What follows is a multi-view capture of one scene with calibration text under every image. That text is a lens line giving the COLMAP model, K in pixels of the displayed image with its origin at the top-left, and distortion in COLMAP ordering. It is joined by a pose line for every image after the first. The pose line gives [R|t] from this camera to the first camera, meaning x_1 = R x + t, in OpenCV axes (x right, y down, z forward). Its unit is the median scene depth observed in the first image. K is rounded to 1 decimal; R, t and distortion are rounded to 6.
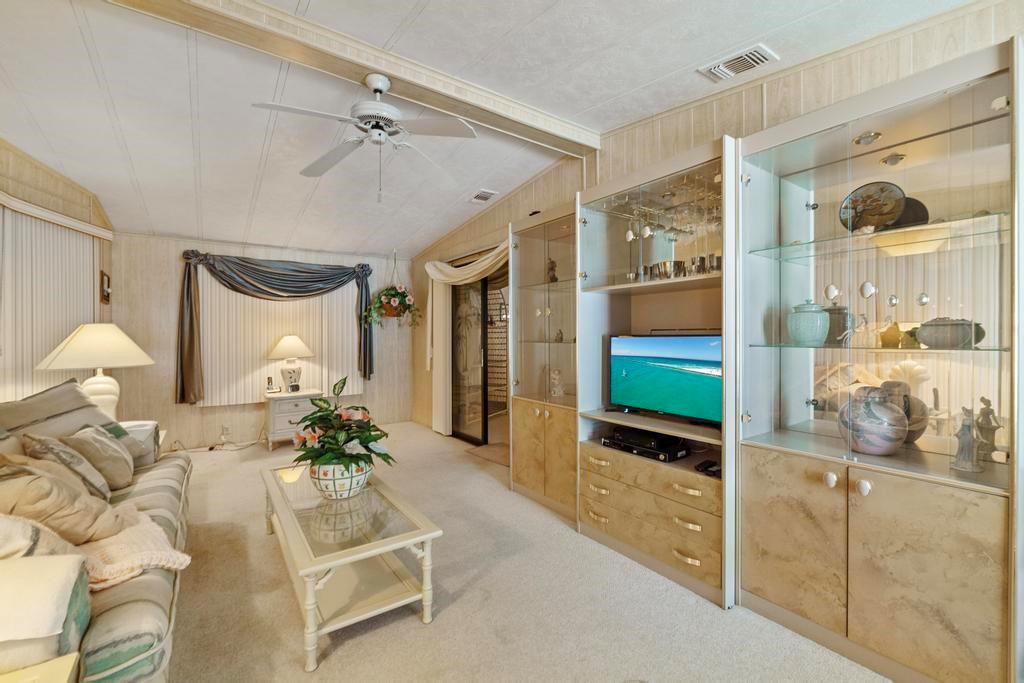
lens RADIAL K [[430.8, 0, 507.7], [0, 430.8, 341.8], [0, 0, 1]] dist [-0.007338, 0.000386]
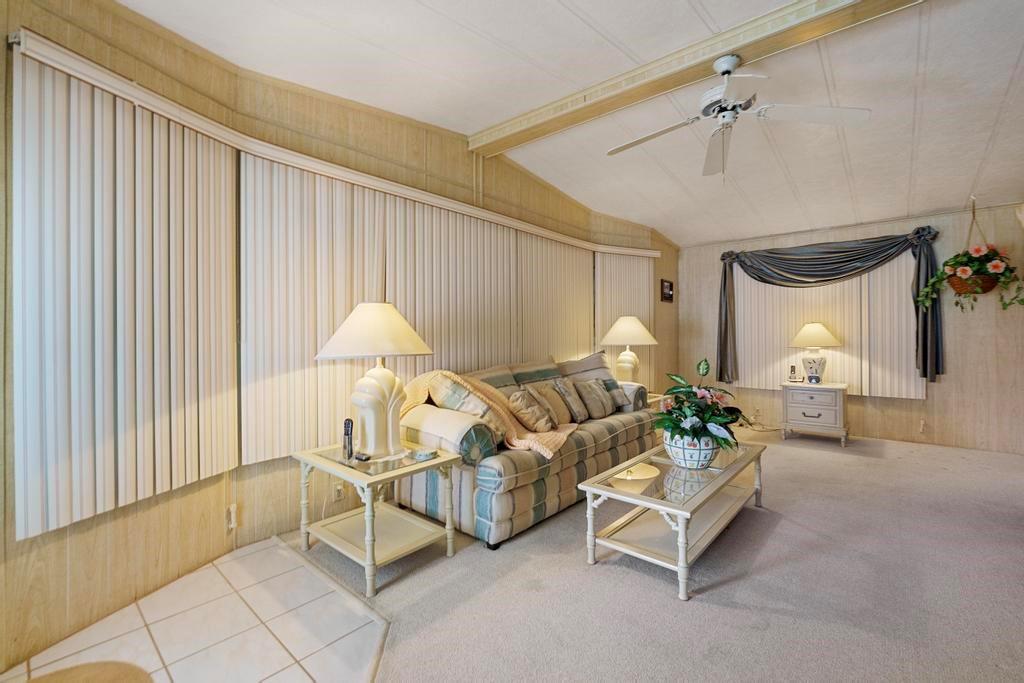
lens RADIAL K [[430.8, 0, 506.6], [0, 430.8, 333.9], [0, 0, 1]] dist [-0.007338, 0.000386]
pose [[0.240034, 0.006852, -0.970740, 0.247288], [-0.006674, 0.999963, 0.005408, 0.008254], [0.970742, 0.005181, 0.240070, 0.124090]]
